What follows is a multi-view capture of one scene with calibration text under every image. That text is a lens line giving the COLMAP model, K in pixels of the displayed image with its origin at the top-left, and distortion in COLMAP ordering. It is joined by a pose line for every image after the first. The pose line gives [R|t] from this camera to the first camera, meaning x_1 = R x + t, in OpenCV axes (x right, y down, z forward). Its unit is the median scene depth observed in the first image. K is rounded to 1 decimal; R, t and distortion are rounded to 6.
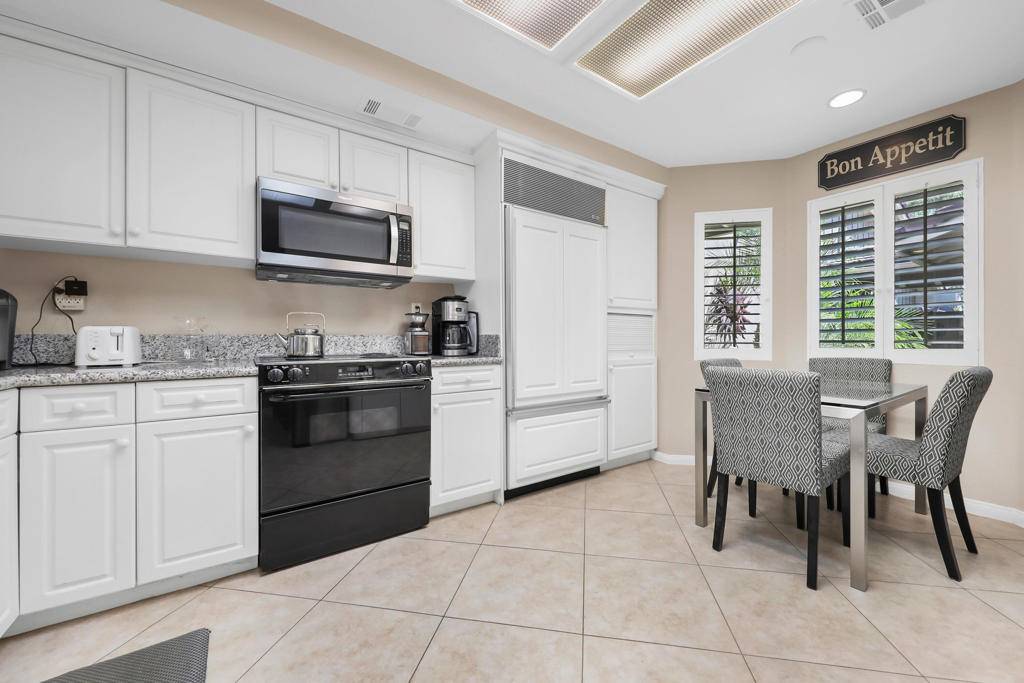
lens RADIAL K [[384.2, 0, 516.4], [0, 384.2, 341.3], [0, 0, 1]] dist [-0.001538, -0.000180]
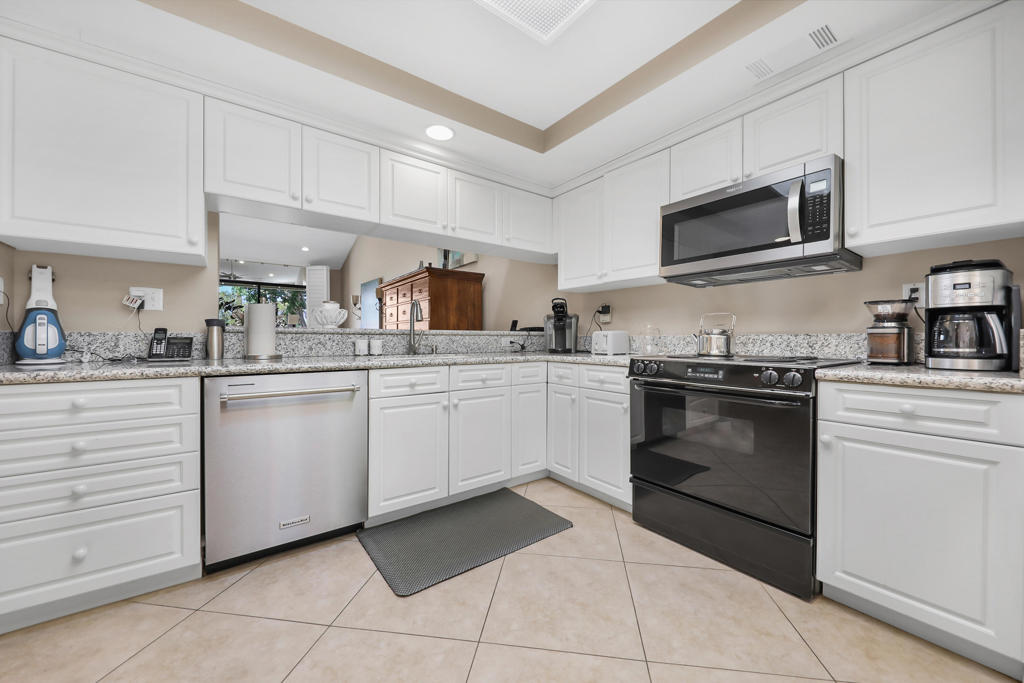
lens RADIAL K [[333.2, 0, 512.0], [0, 333.2, 341.5], [0, 0, 1]] dist [-0.000422, -0.000052]
pose [[0.103174, 0.011276, -0.994599, 0.344948], [-0.007753, 0.999914, 0.010532, -0.004618], [0.994633, 0.006624, 0.103252, 0.412669]]
